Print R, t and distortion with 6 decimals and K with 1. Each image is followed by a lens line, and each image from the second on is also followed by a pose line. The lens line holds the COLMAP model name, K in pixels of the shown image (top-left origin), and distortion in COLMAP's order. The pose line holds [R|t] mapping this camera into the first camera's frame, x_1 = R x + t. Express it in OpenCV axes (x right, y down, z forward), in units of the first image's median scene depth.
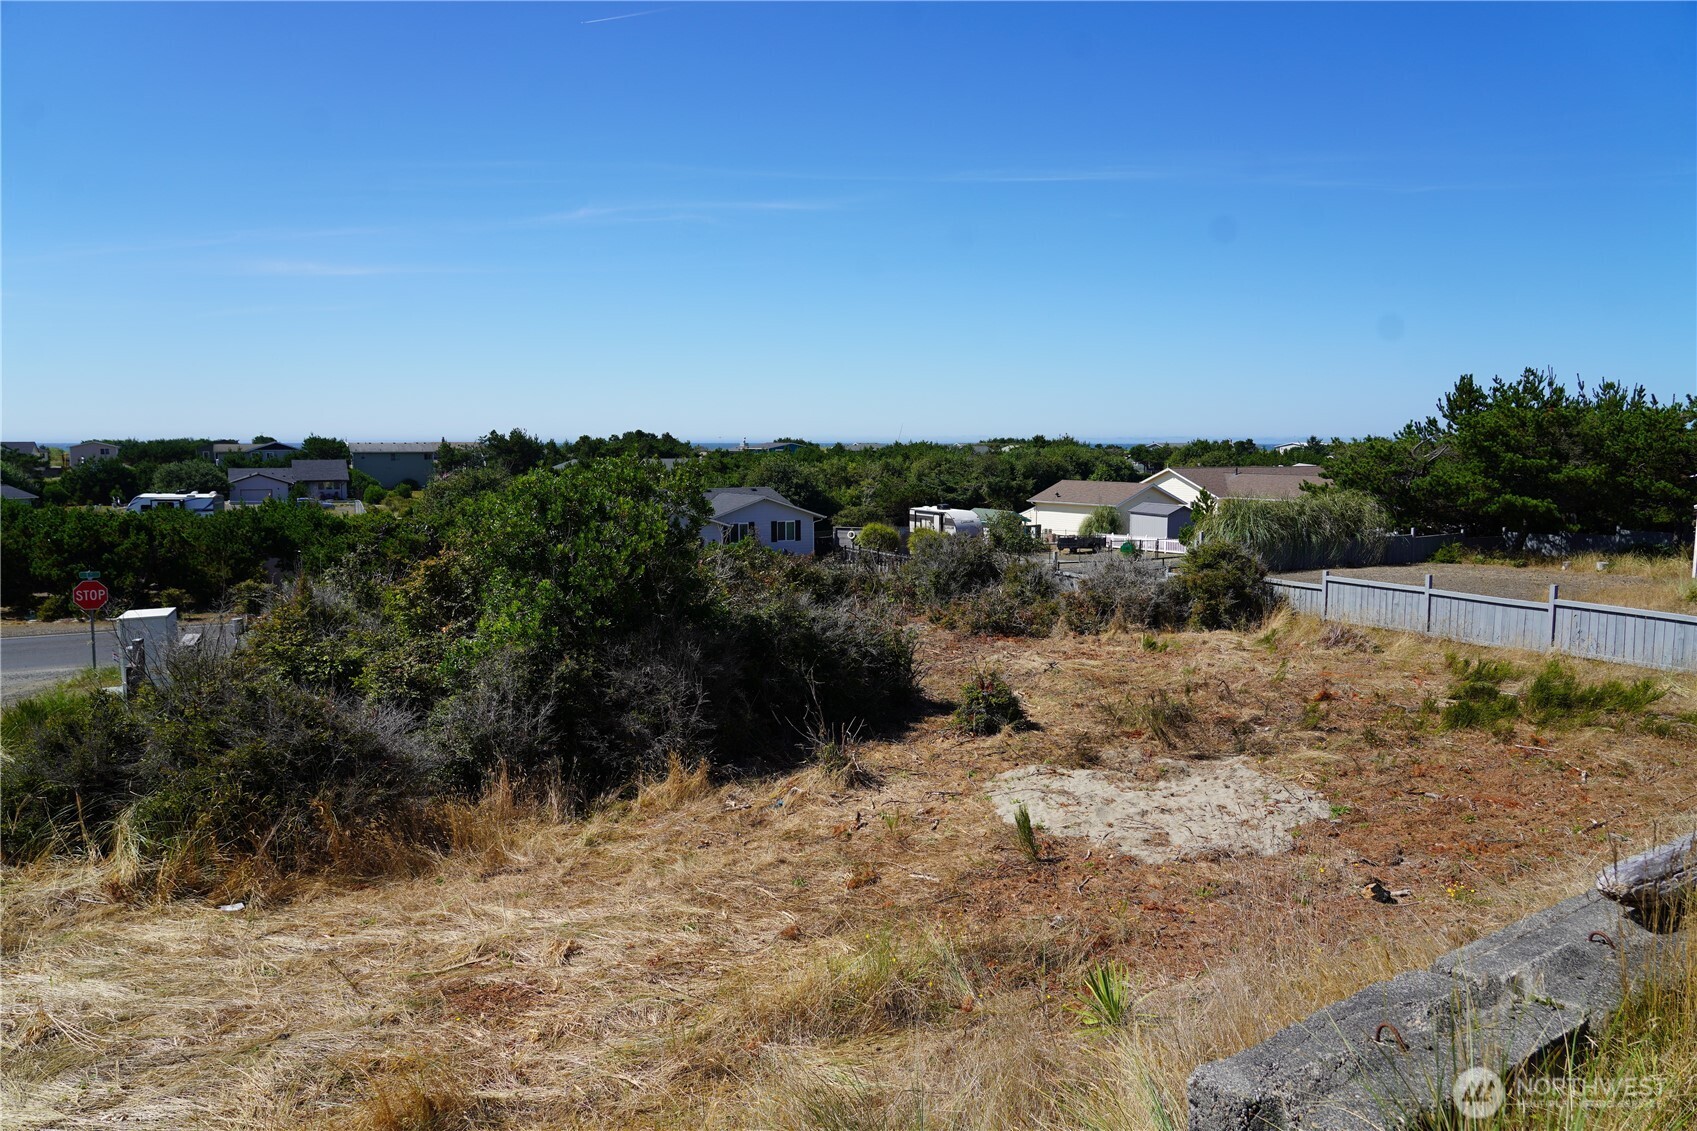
lens RADIAL K [[1151.2, 0, 846.6], [0, 1151.2, 564.2], [0, 0, 1]] dist [-0.005872, 0.004597]
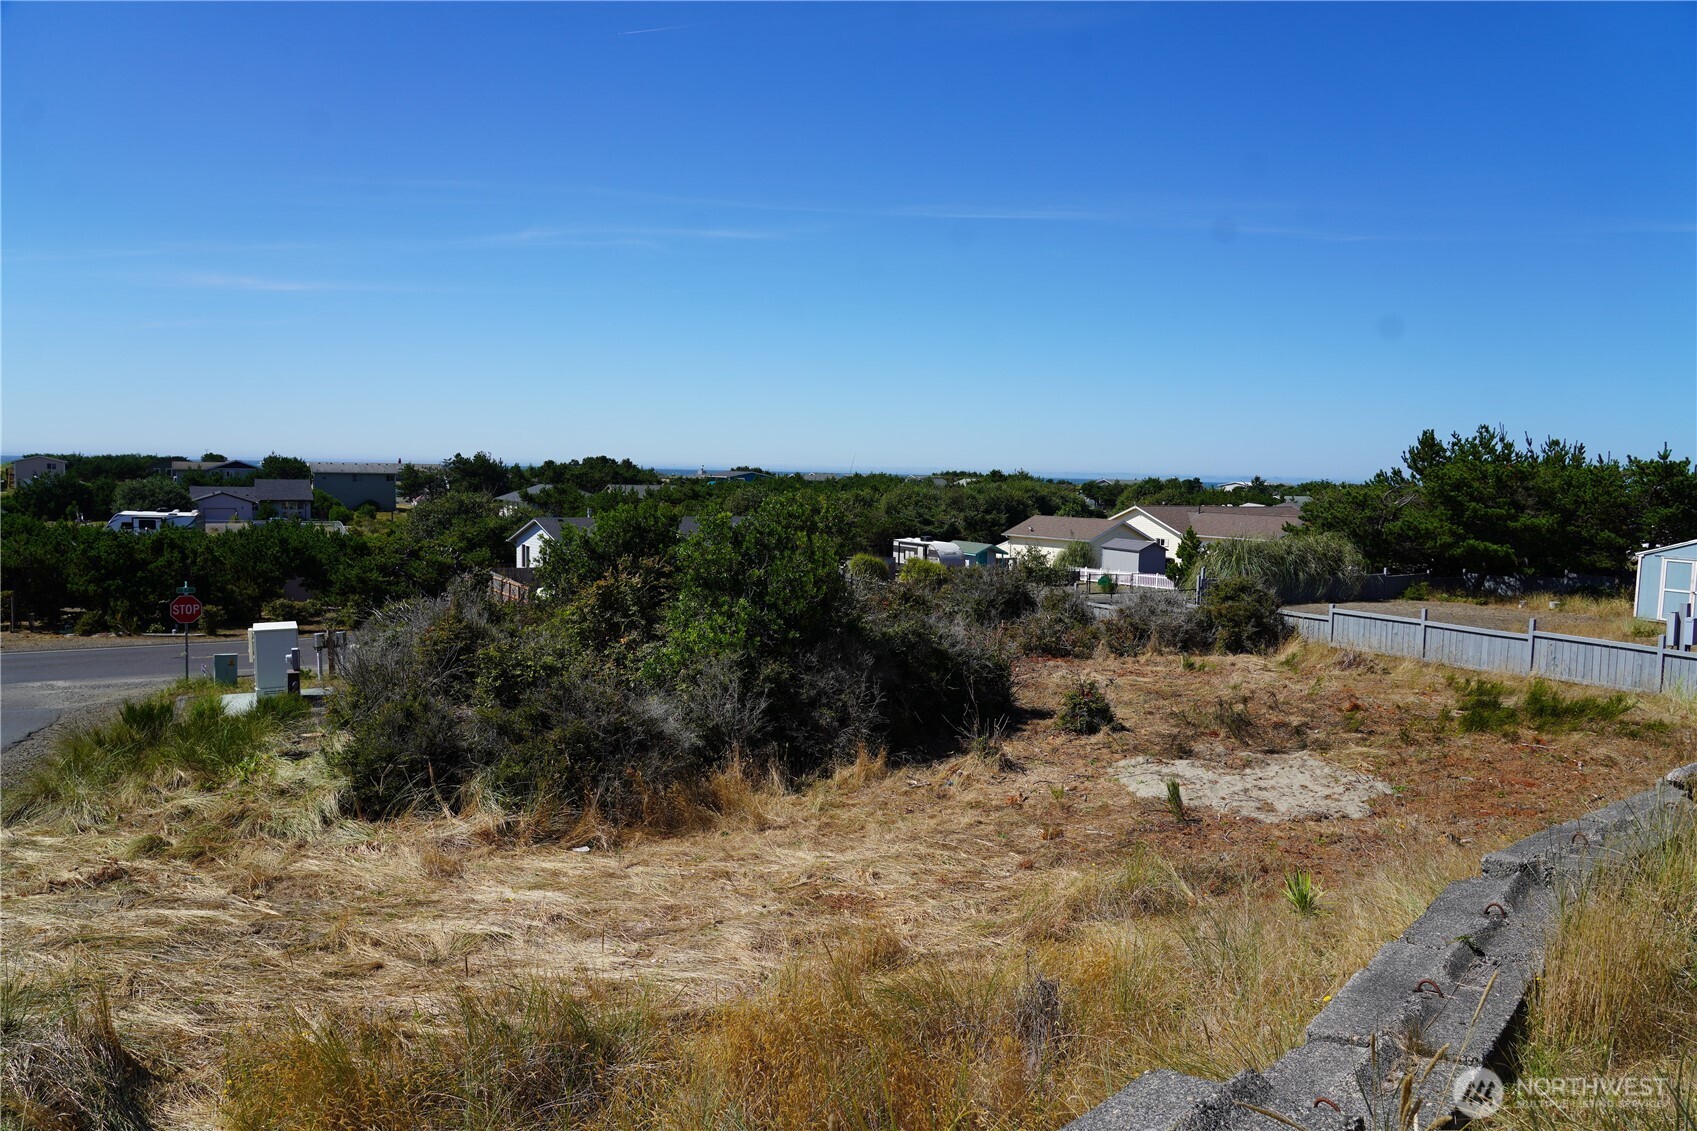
lens RADIAL K [[1151.2, 0, 846.7], [0, 1151.2, 561.8], [0, 0, 1]] dist [-0.005872, 0.004597]
pose [[0.998645, 0.017765, 0.048906, -0.097326], [-0.016418, 0.999479, -0.027805, 0.002640], [-0.049374, 0.026964, 0.998416, -0.098568]]
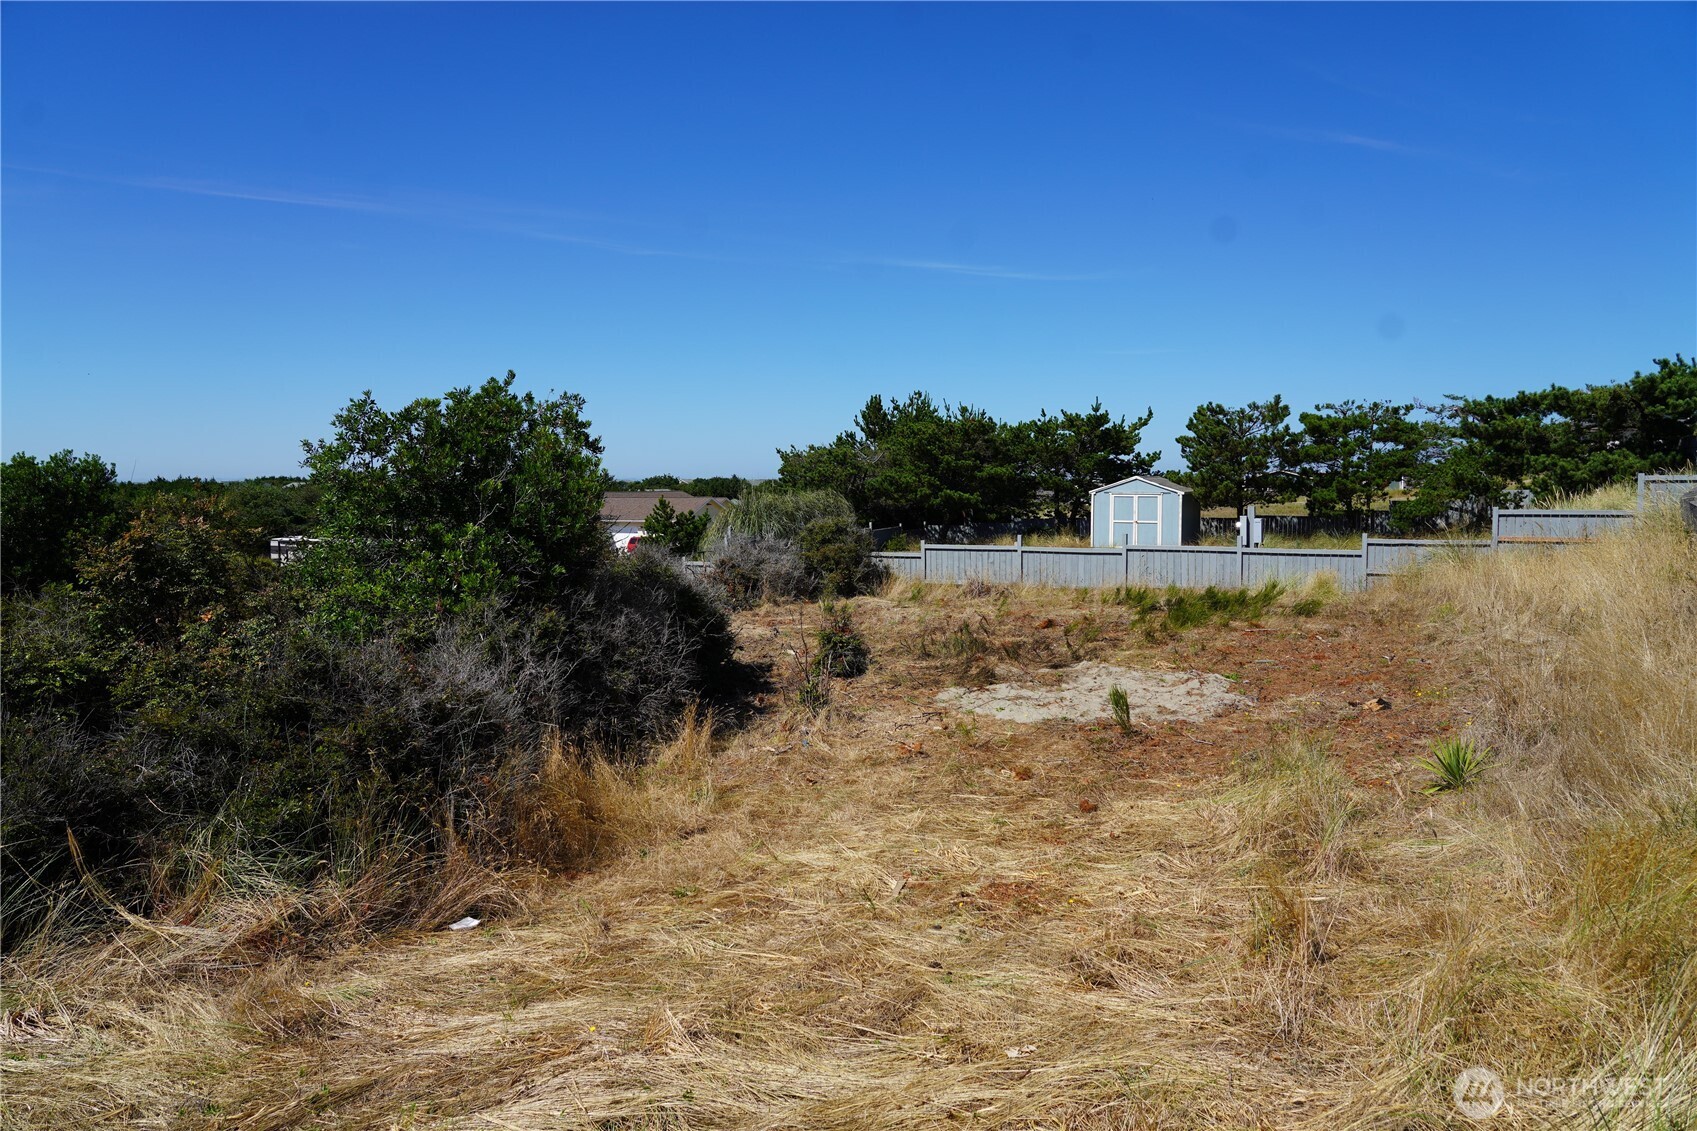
lens RADIAL K [[1151.2, 0, 843.3], [0, 1151.2, 570.2], [0, 0, 1]] dist [-0.005872, 0.004597]
pose [[0.817423, -0.047709, 0.574059, -0.235073], [0.065657, 0.997786, -0.010567, 0.032695], [-0.572284, 0.046329, 0.818746, 0.086024]]
